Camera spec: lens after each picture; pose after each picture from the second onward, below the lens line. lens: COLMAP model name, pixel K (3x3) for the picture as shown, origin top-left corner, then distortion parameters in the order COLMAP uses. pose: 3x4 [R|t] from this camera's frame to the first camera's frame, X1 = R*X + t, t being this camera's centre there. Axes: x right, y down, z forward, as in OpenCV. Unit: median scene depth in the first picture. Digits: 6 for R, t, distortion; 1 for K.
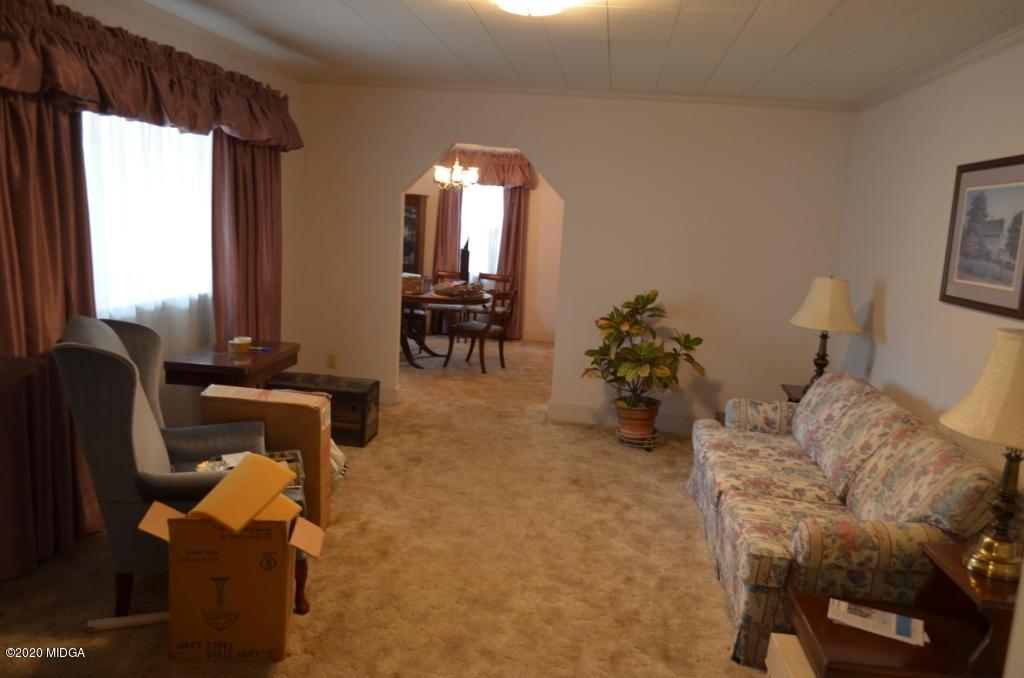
lens RADIAL K [[791.4, 0, 511.2], [0, 791.4, 343.9], [0, 0, 1]] dist [-0.012868, -0.005292]
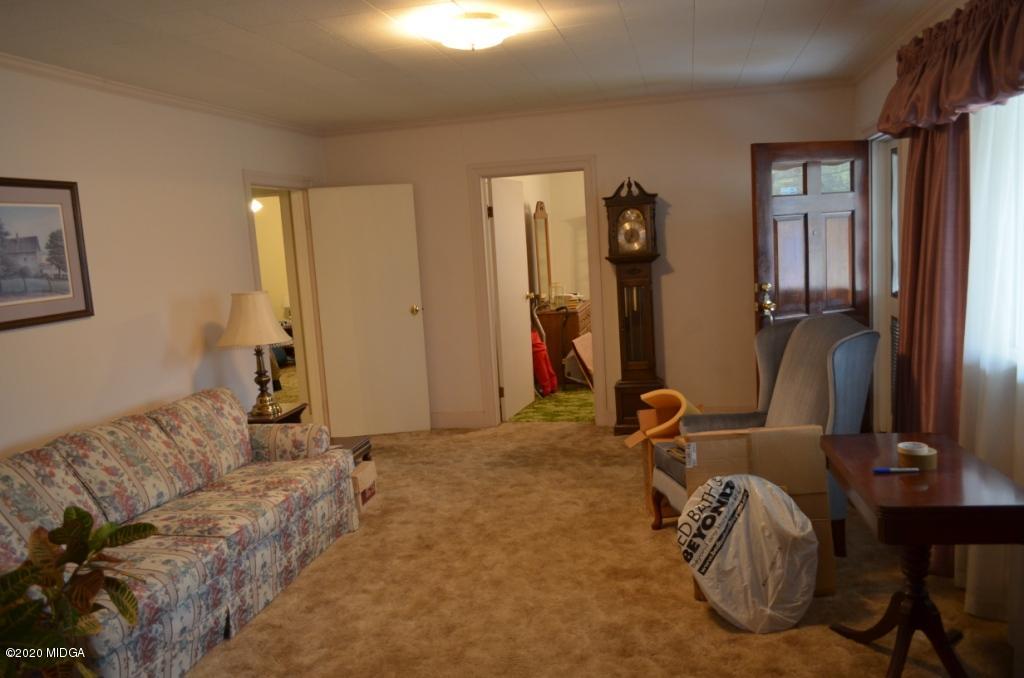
lens RADIAL K [[791.4, 0, 511.2], [0, 791.4, 343.9], [0, 0, 1]] dist [-0.012868, -0.005292]
pose [[-0.996198, -0.013278, 0.086101, -0.113996], [0.013092, 0.954275, 0.298644, -0.320326], [-0.086129, 0.298636, -0.950473, 1.941797]]
